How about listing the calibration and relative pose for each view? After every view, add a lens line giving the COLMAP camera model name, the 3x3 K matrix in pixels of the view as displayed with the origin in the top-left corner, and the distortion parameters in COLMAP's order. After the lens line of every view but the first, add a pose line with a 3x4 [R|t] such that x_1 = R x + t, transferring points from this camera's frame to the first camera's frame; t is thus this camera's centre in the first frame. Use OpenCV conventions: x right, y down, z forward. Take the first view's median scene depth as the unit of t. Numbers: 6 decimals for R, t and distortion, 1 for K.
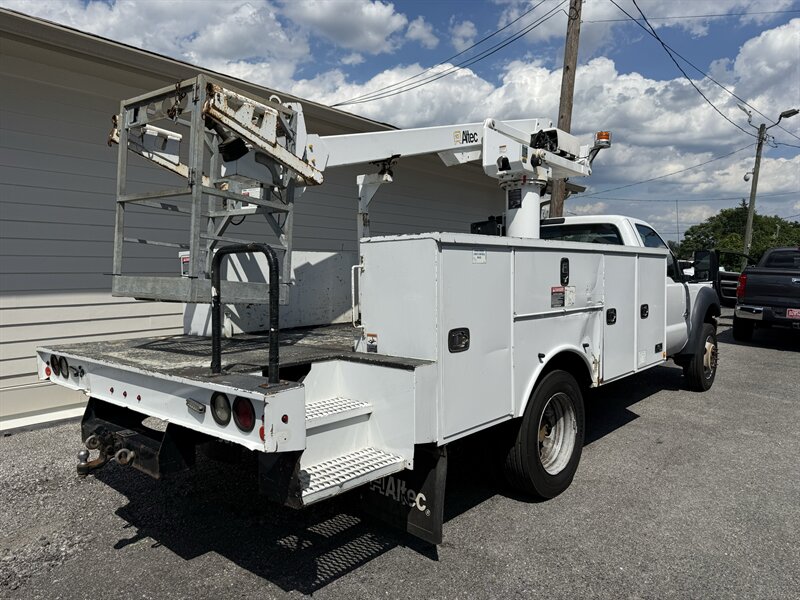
lens RADIAL K [[588.7, 0, 394.4], [0, 588.7, 302.0], [0, 0, 1]] dist [-0.002042, -0.006164]
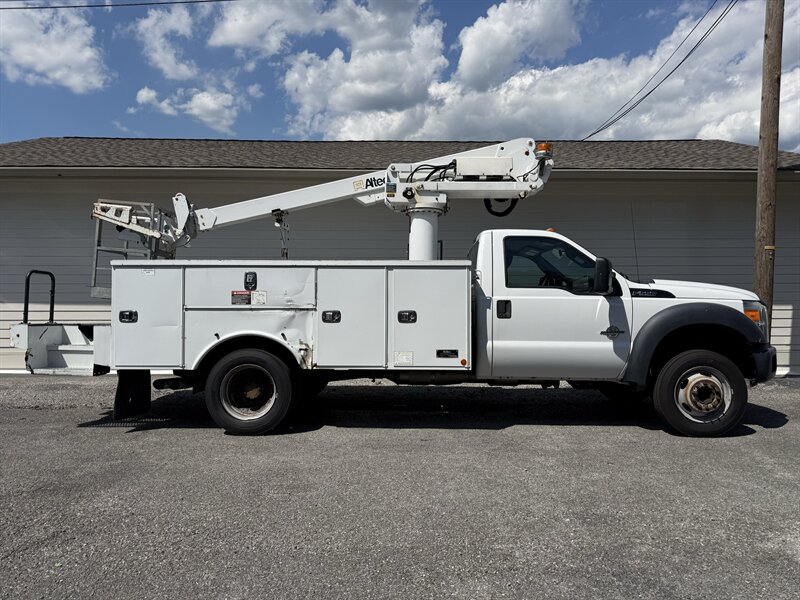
lens RADIAL K [[585.5, 0, 386.7], [0, 585.5, 289.1], [0, 0, 1]] dist [0.020050, 0.004304]
pose [[0.623800, -0.021148, -0.781297, 1.645824], [-0.046663, 0.996843, -0.064239, 0.047151], [0.780189, 0.076530, 0.620844, 0.355768]]
